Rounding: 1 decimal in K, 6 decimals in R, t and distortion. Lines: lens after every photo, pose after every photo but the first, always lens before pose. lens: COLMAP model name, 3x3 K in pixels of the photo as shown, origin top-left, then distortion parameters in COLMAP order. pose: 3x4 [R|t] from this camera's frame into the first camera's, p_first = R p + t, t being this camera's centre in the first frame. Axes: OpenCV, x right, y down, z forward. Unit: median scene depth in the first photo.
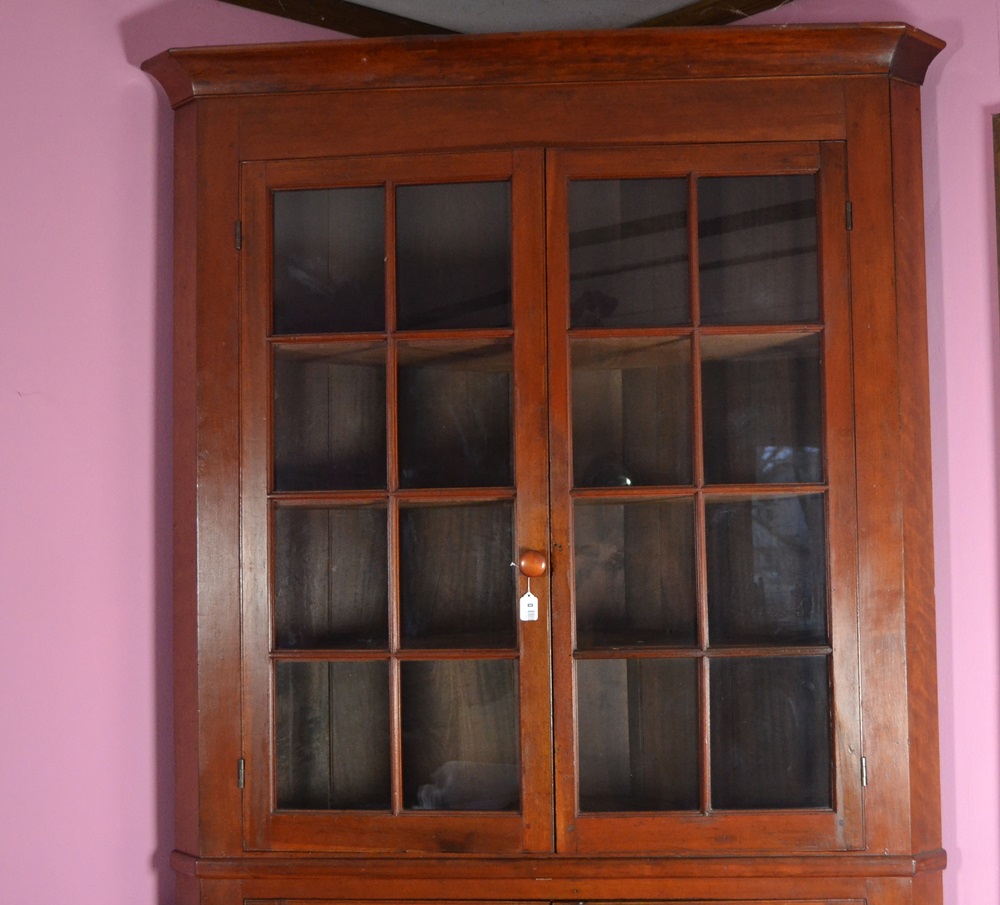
lens RADIAL K [[1535.7, 0, 584.8], [0, 1535.7, 471.1], [0, 0, 1]] dist [-0.040130, -0.112691]
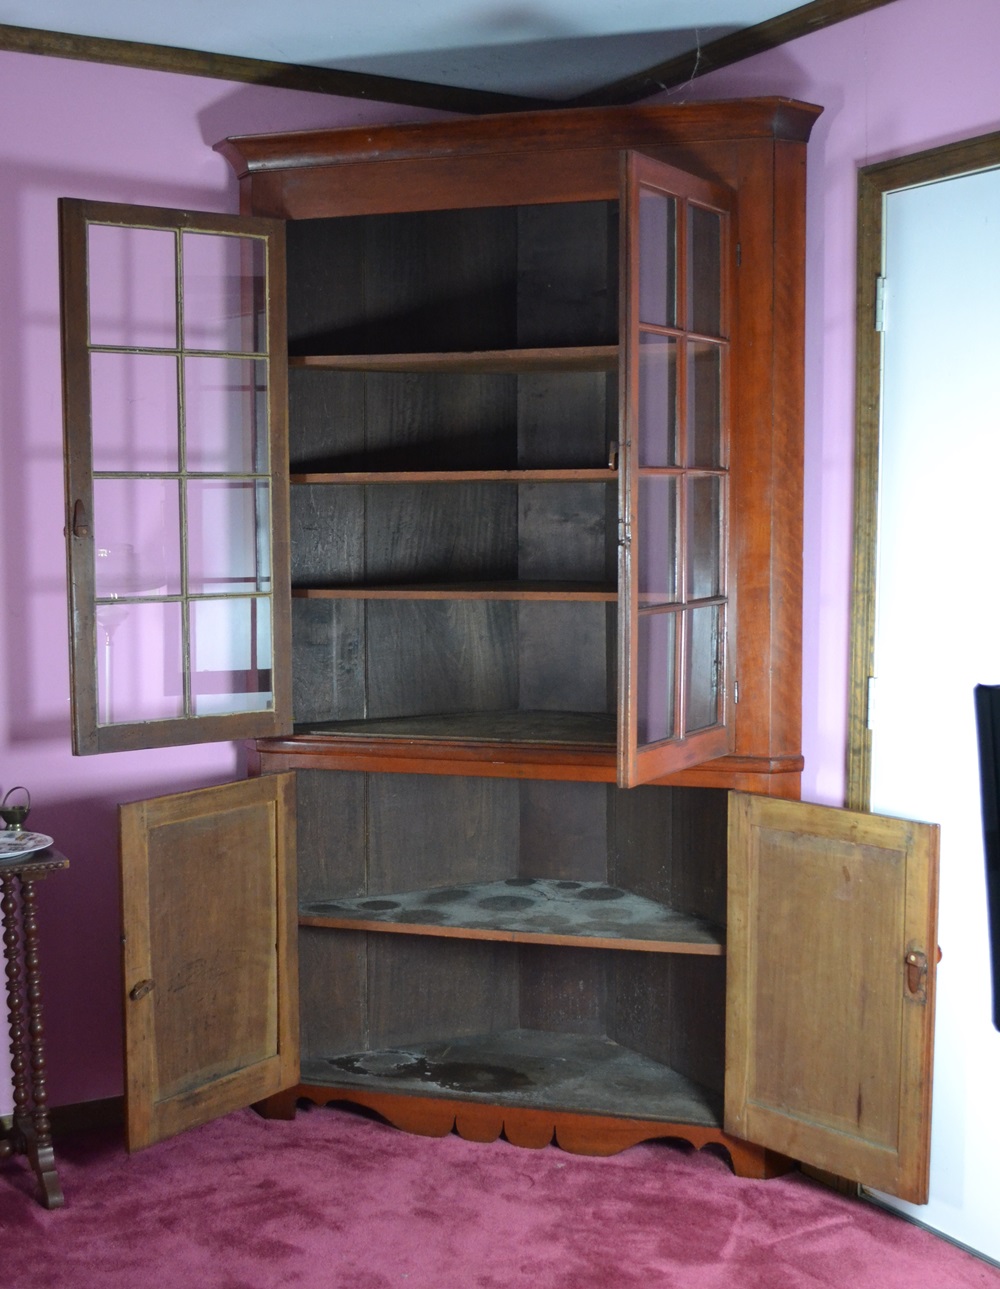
lens RADIAL K [[1567.5, 0, 500.0], [0, 1567.5, 644.5], [0, 0, 1]] dist [-0.052866, -0.002986]
pose [[0.975137, 0.031299, -0.219381, 0.272461], [-0.001416, 0.990835, 0.135067, -0.022874], [0.221598, -0.131398, 0.966245, -0.318237]]
